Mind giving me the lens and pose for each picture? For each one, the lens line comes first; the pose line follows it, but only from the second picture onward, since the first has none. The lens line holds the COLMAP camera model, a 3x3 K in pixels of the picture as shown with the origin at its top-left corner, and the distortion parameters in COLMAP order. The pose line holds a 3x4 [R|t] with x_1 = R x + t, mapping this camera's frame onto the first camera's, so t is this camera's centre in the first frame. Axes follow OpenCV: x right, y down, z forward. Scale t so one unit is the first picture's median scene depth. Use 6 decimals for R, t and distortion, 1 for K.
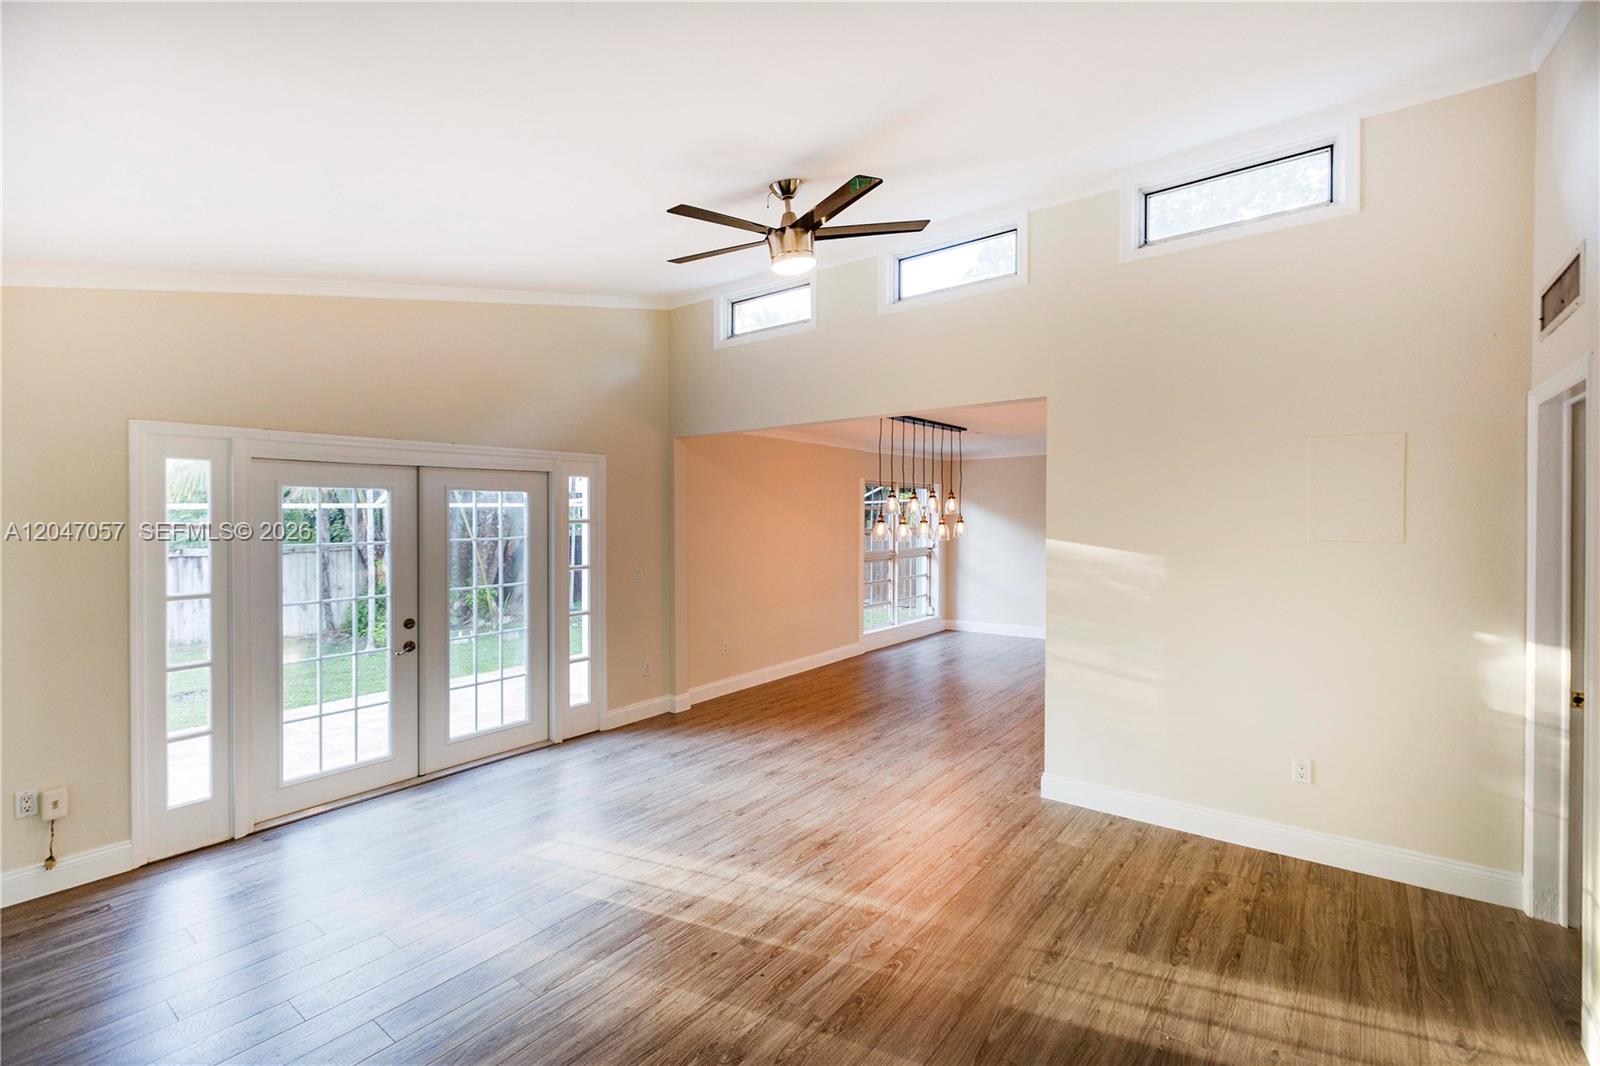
lens RADIAL K [[718.4, 0, 801.1], [0, 718.4, 521.7], [0, 0, 1]] dist [-0.000190, -0.001287]
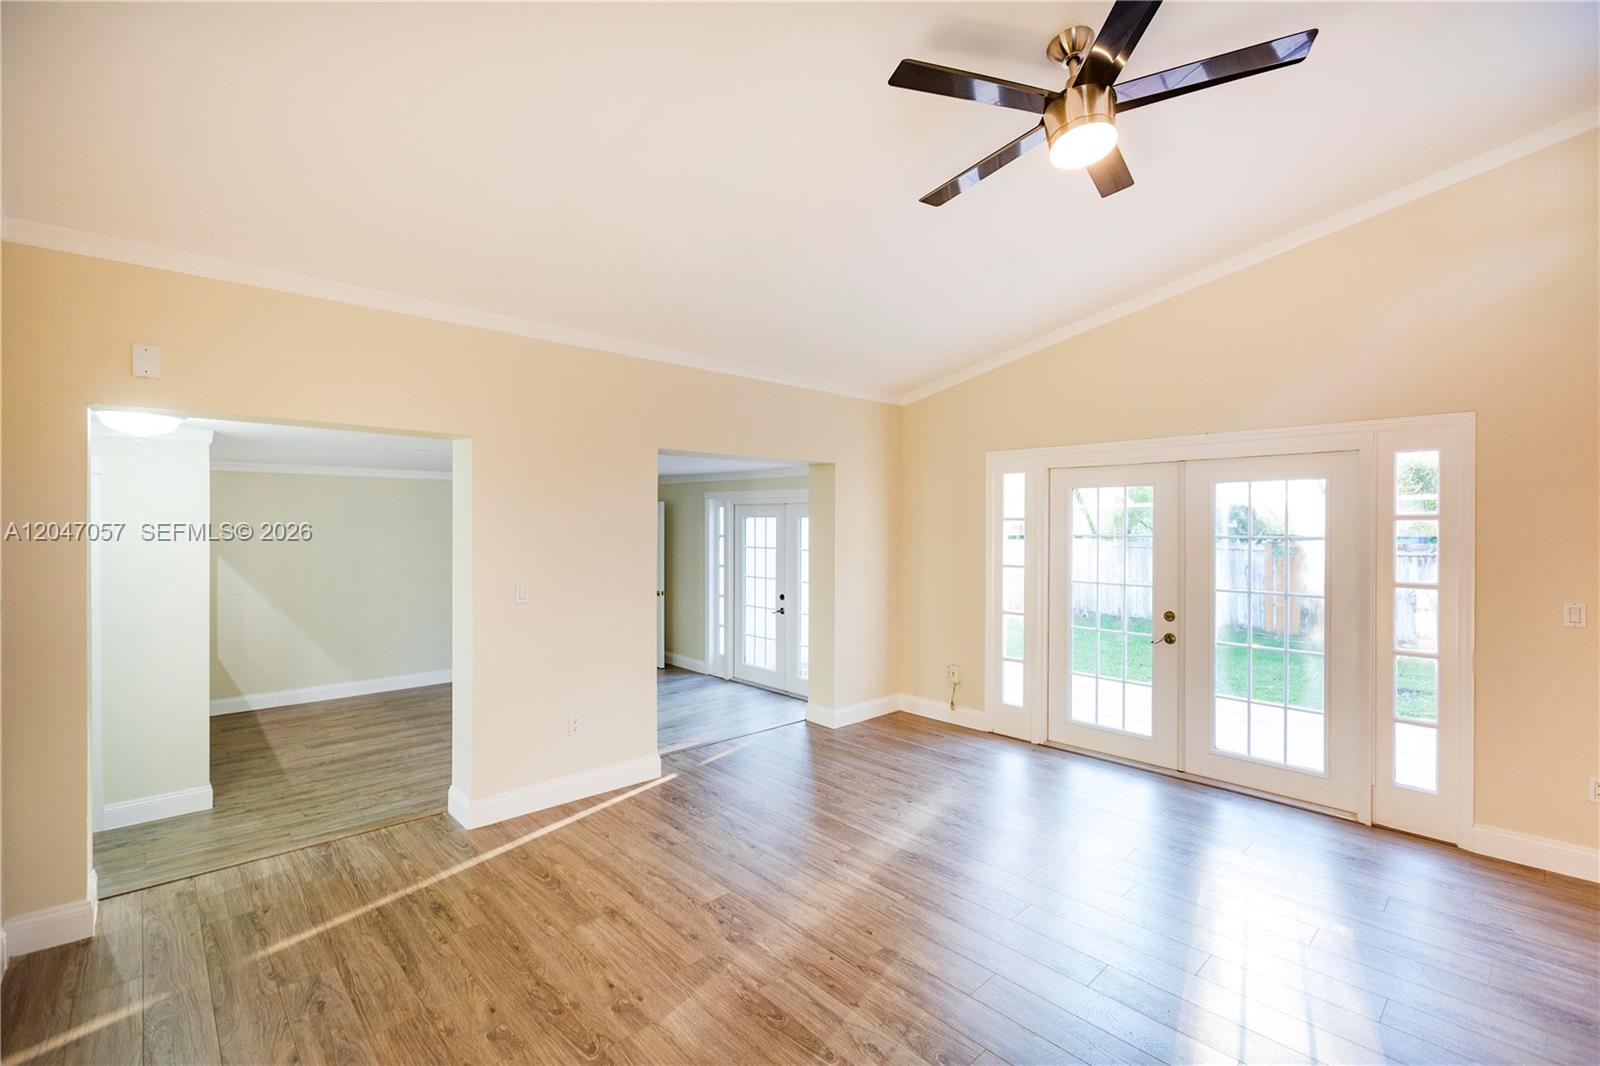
lens RADIAL K [[718.4, 0, 792.0], [0, 718.4, 533.1], [0, 0, 1]] dist [-0.000190, -0.001287]
pose [[-0.177980, 0.026146, -0.983687, 0.591546], [-0.007236, 0.999585, 0.027878, -0.001650], [0.984008, 0.012080, -0.177717, 0.698662]]
